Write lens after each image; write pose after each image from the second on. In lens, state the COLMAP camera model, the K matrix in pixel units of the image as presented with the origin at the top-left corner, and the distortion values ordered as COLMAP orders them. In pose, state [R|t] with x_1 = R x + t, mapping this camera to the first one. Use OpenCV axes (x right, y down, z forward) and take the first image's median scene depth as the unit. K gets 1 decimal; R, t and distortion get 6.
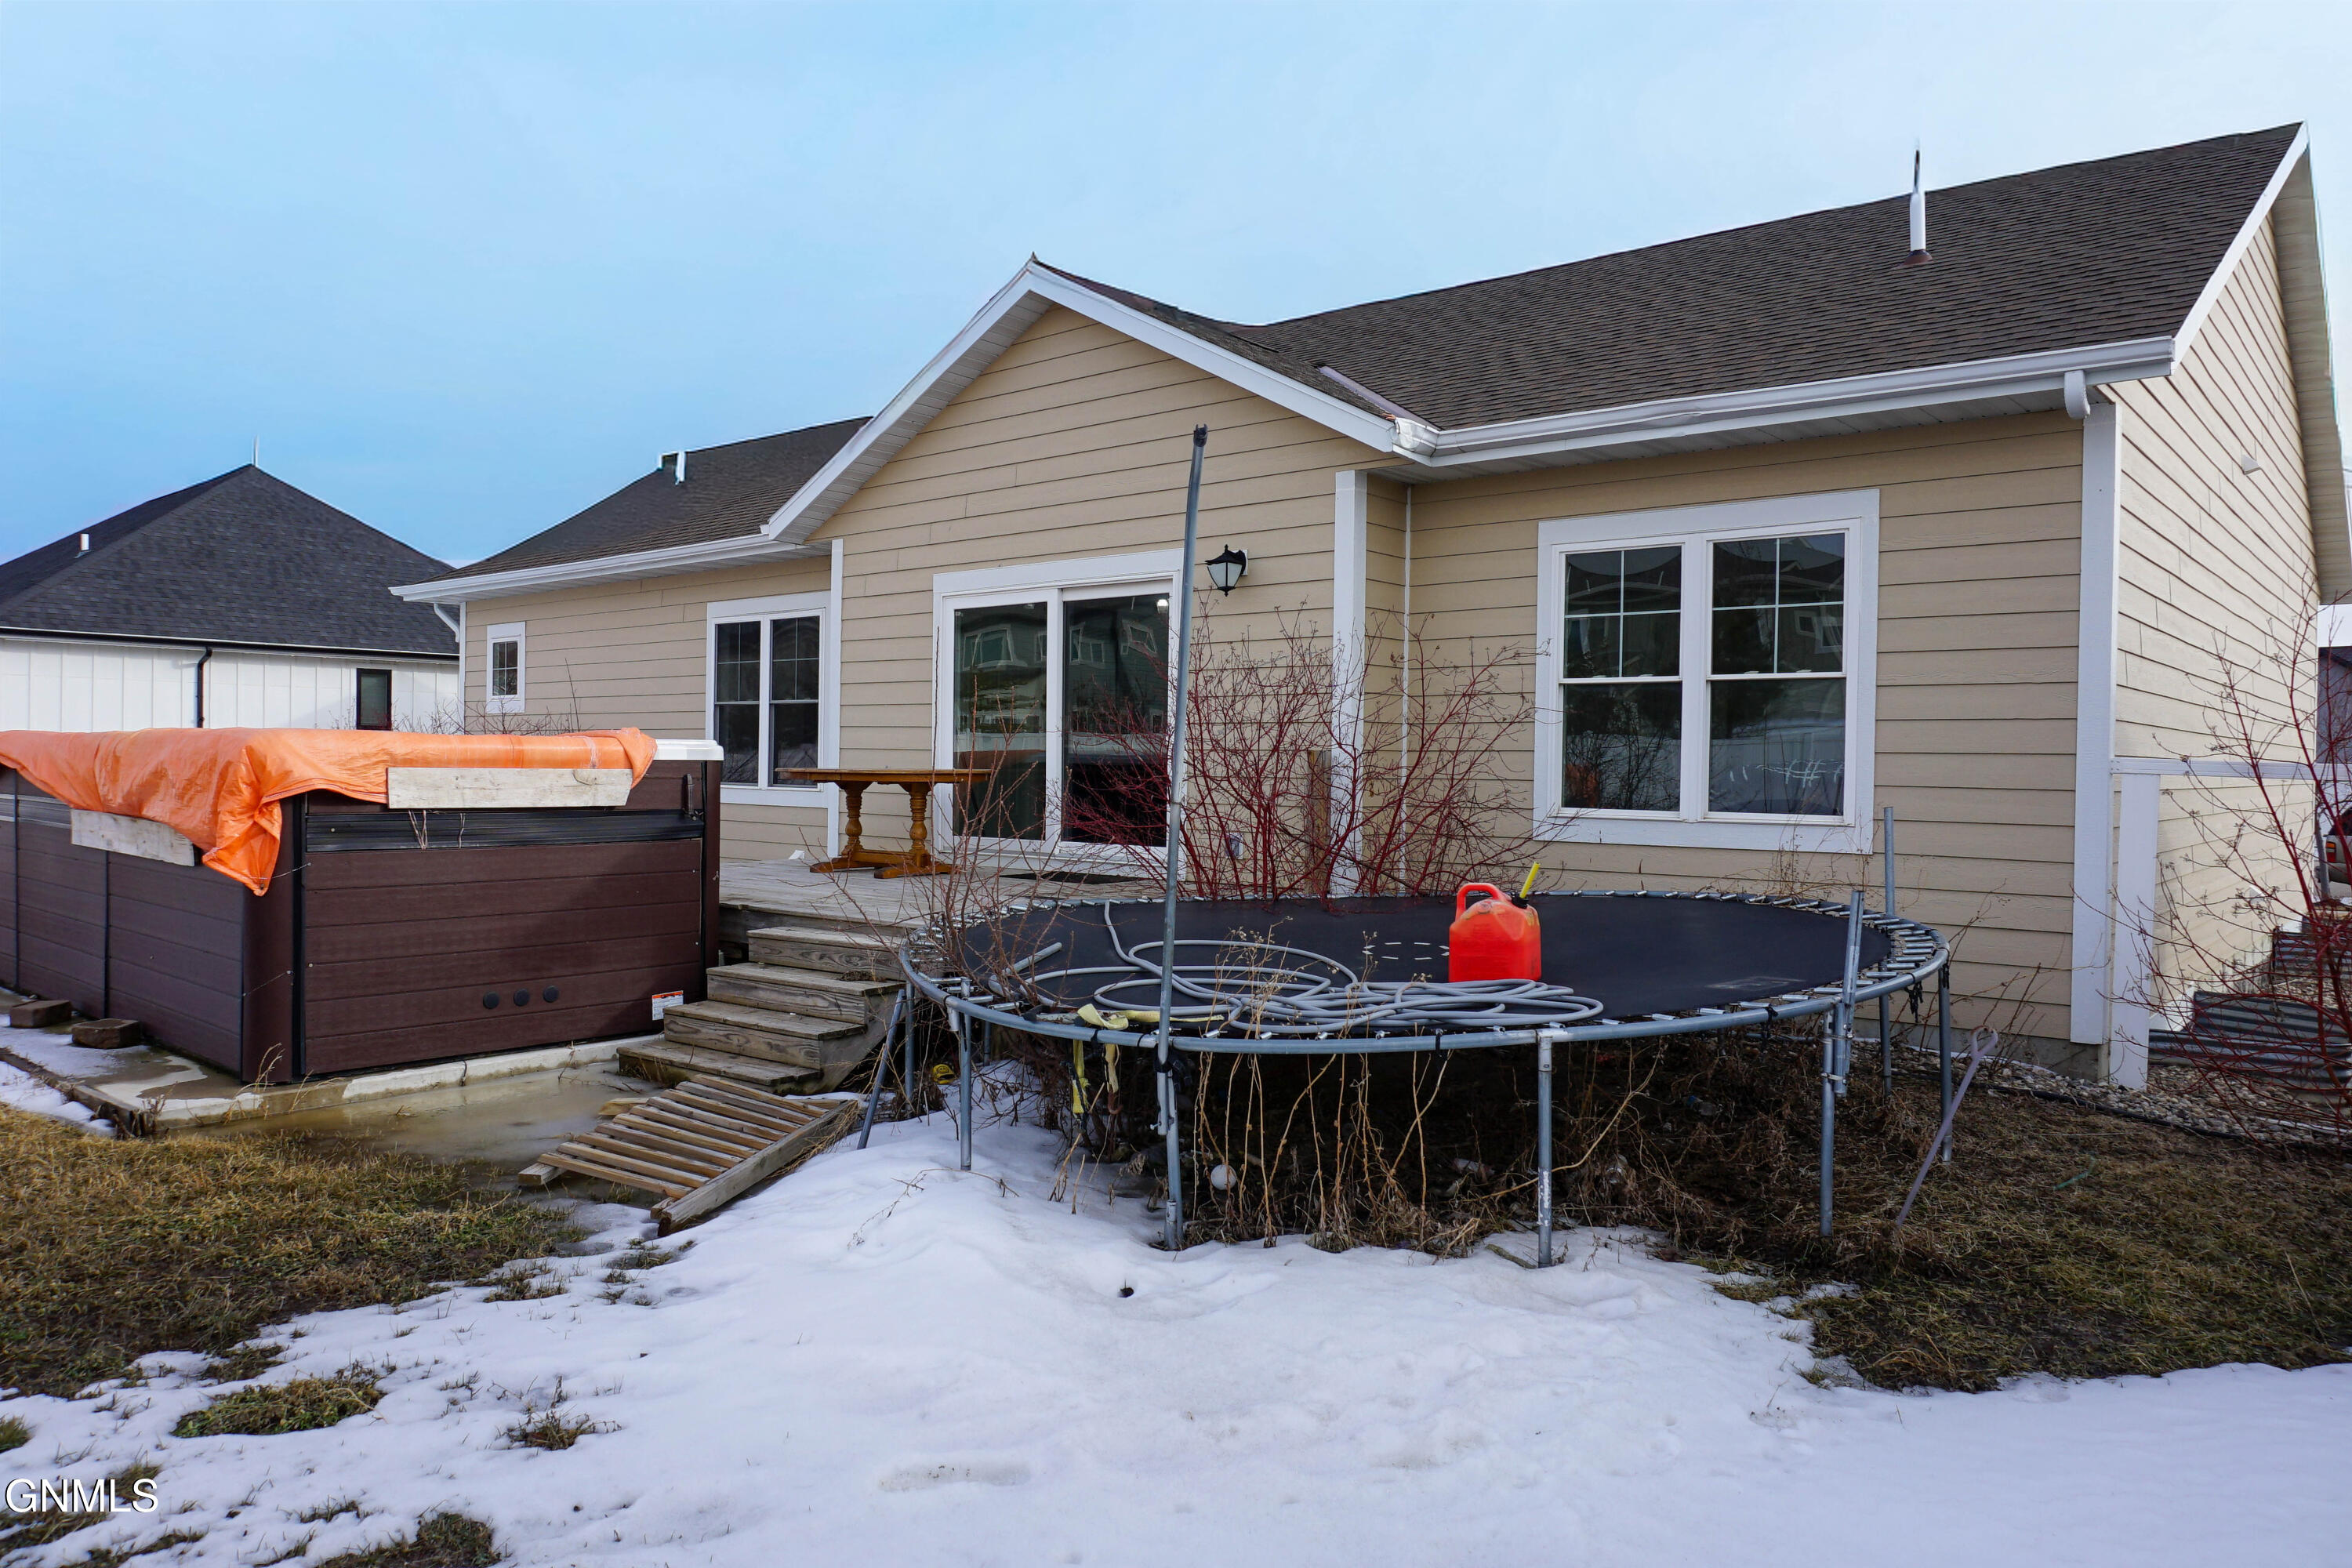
lens RADIAL K [[1567.0, 0, 1176.0], [0, 1567.0, 784.0], [0, 0, 1]] dist [-0.022657, 0.002057]
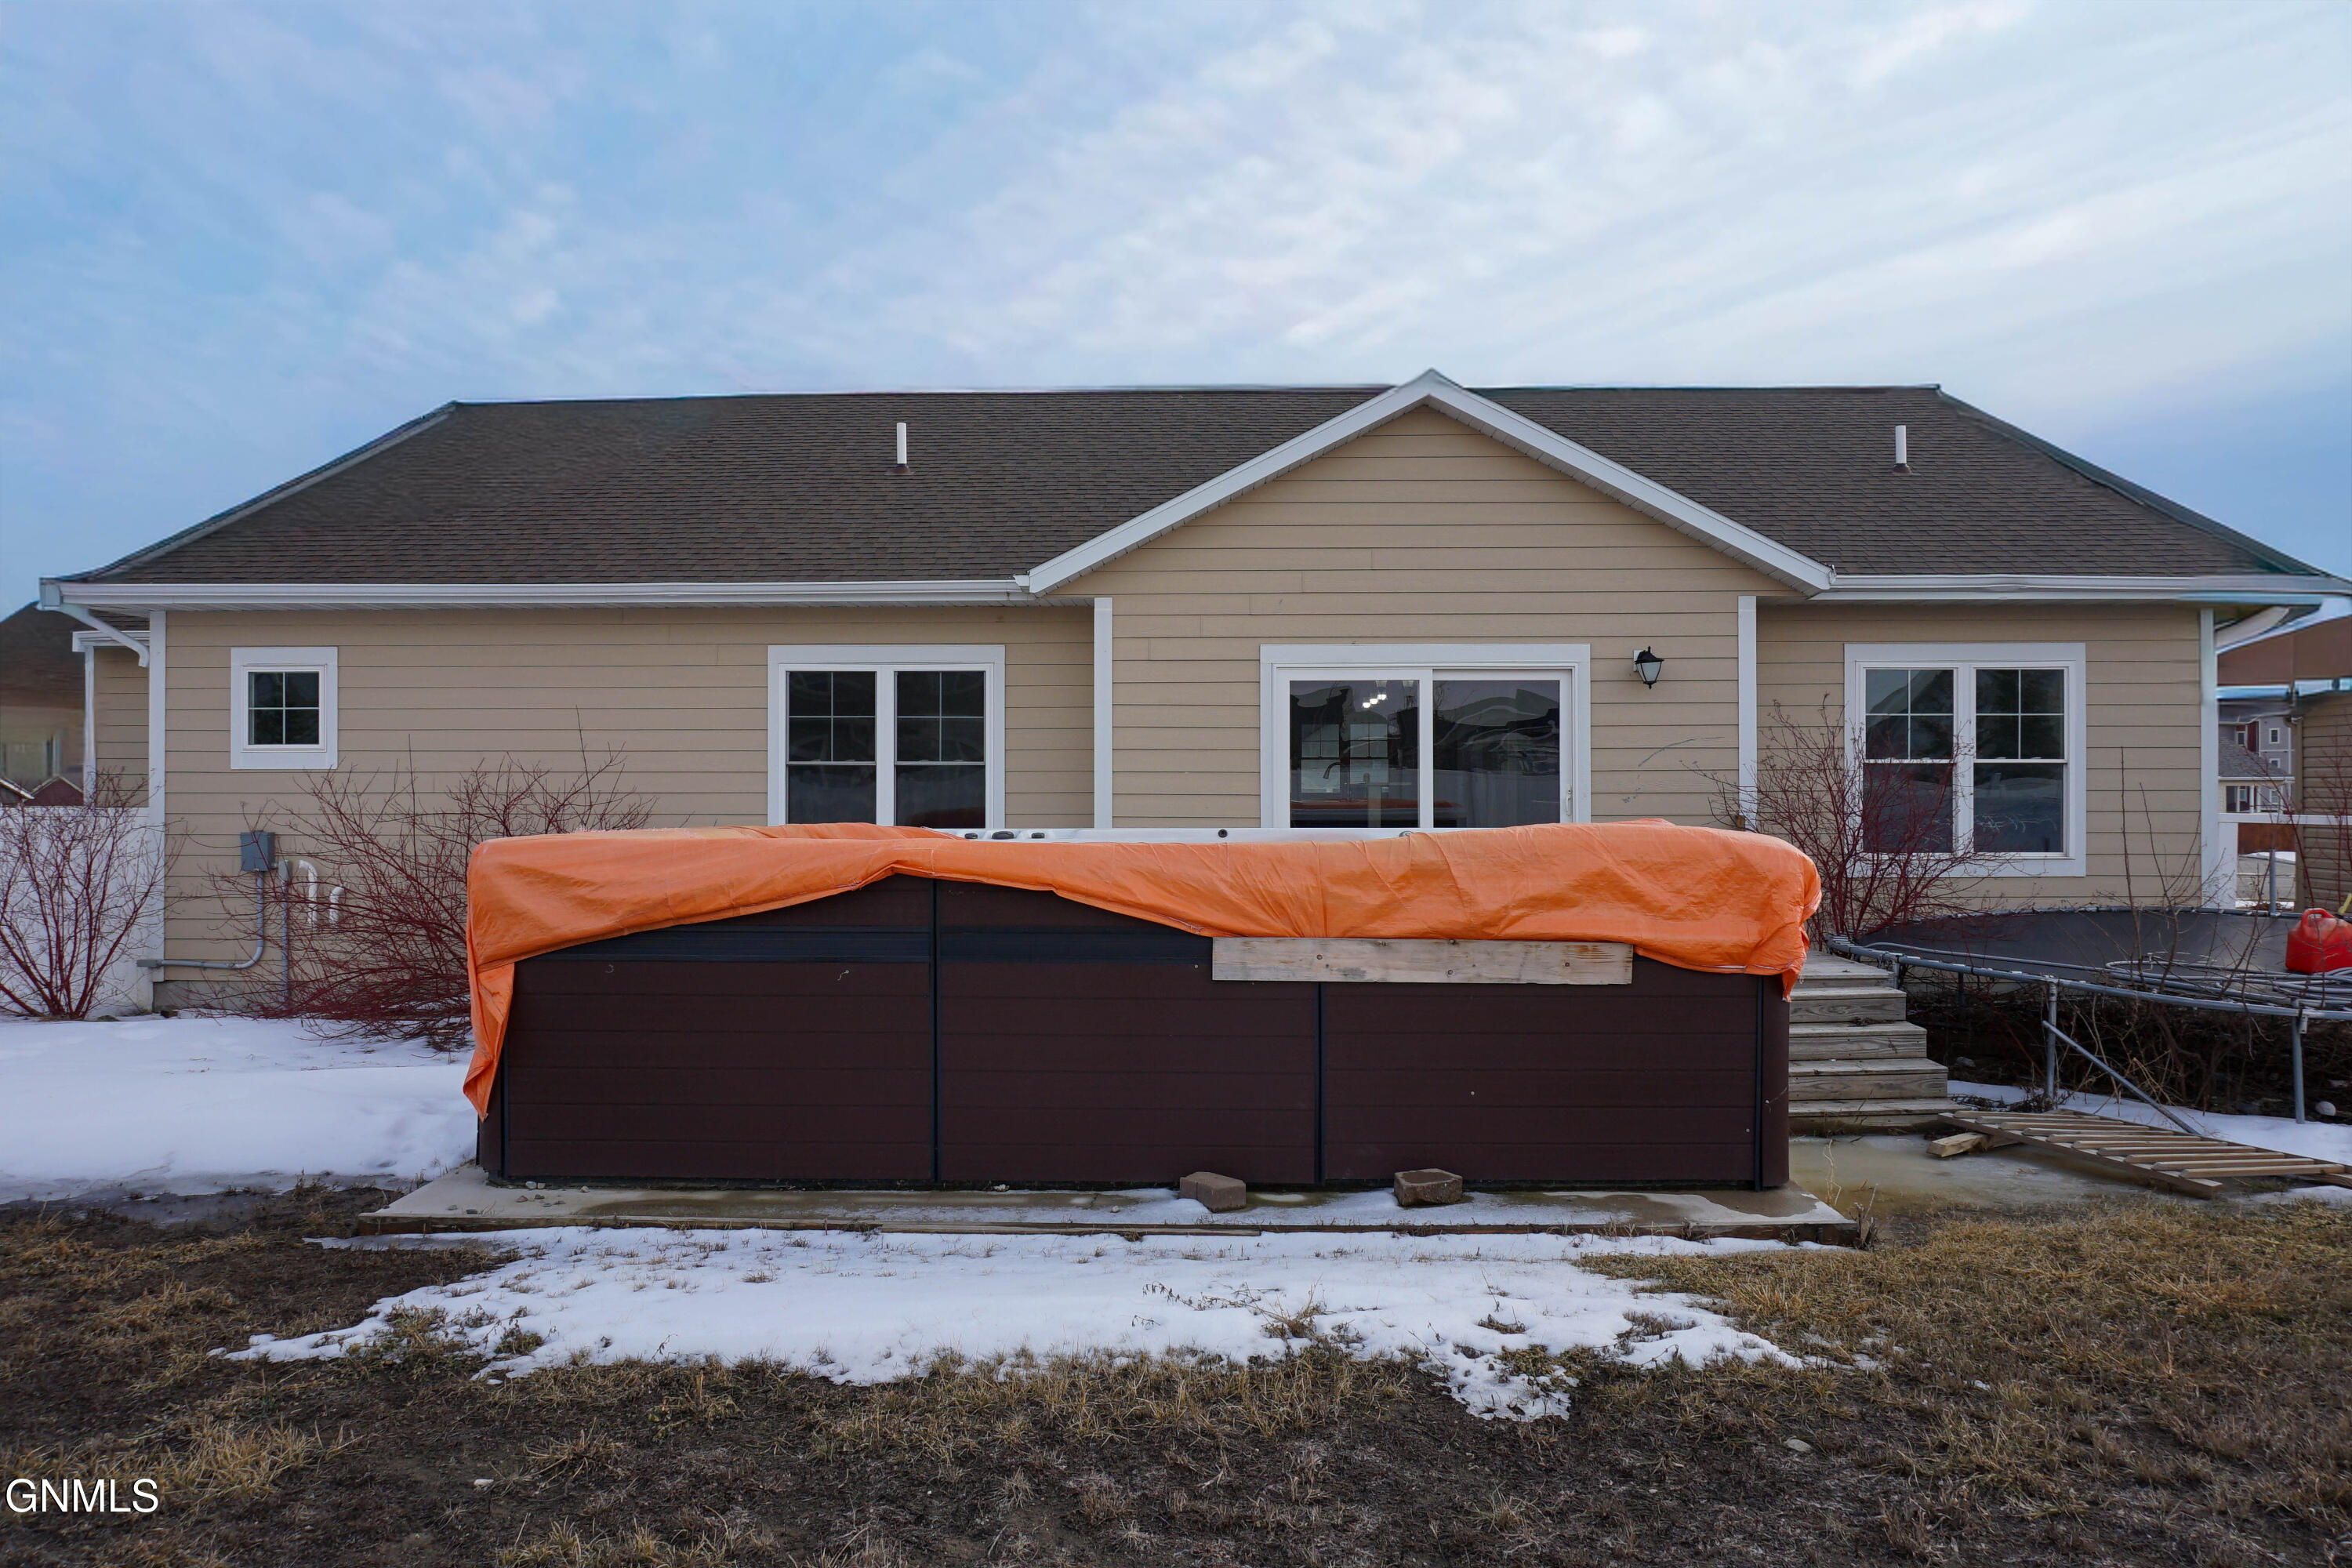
lens RADIAL K [[1567.0, 0, 1176.0], [0, 1567.0, 784.0], [0, 0, 1]] dist [-0.022657, 0.002057]
pose [[0.775008, -0.013516, 0.631807, -1.254096], [0.020306, 0.999788, -0.003520, -0.060944], [-0.631625, 0.015557, 0.775118, 0.368217]]
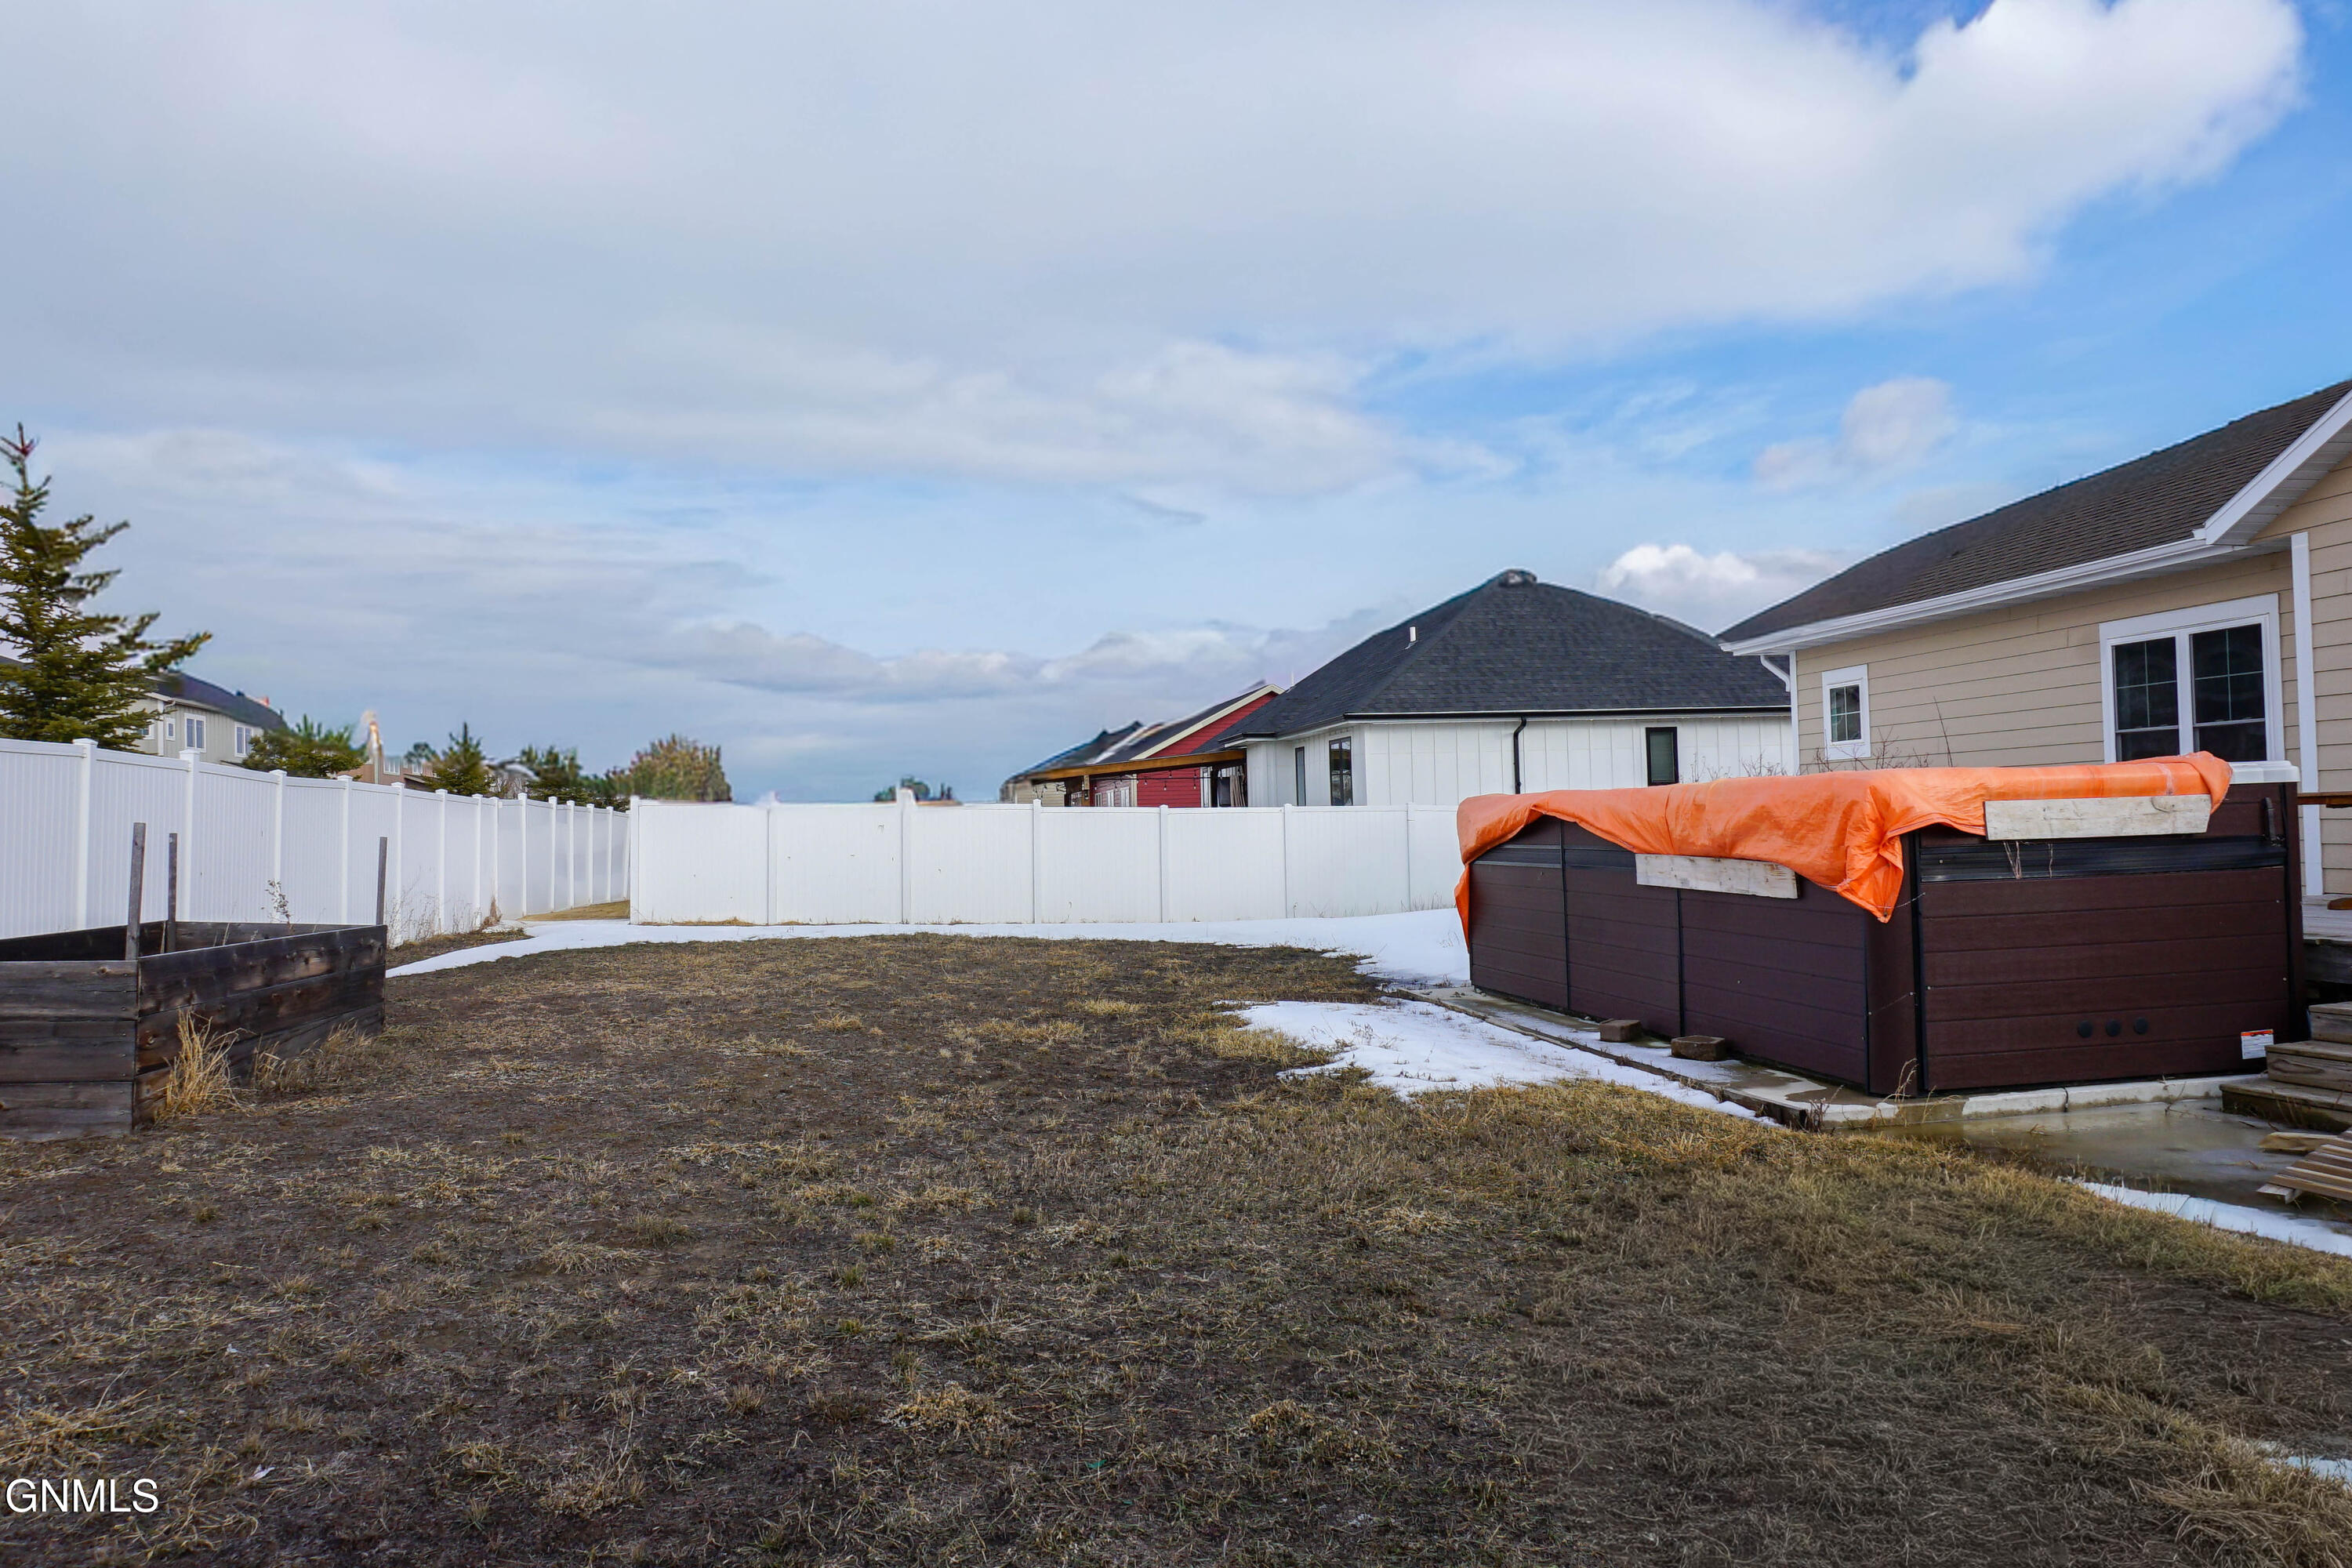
lens RADIAL K [[1690.1, 0, 1176.0], [0, 1690.1, 784.0], [0, 0, 1]] dist [-0.029390, 0.006939]
pose [[0.769637, -0.052658, -0.636306, -0.179848], [0.031583, 0.998513, -0.044432, 0.009503], [0.637700, 0.014100, 0.770156, -0.193911]]
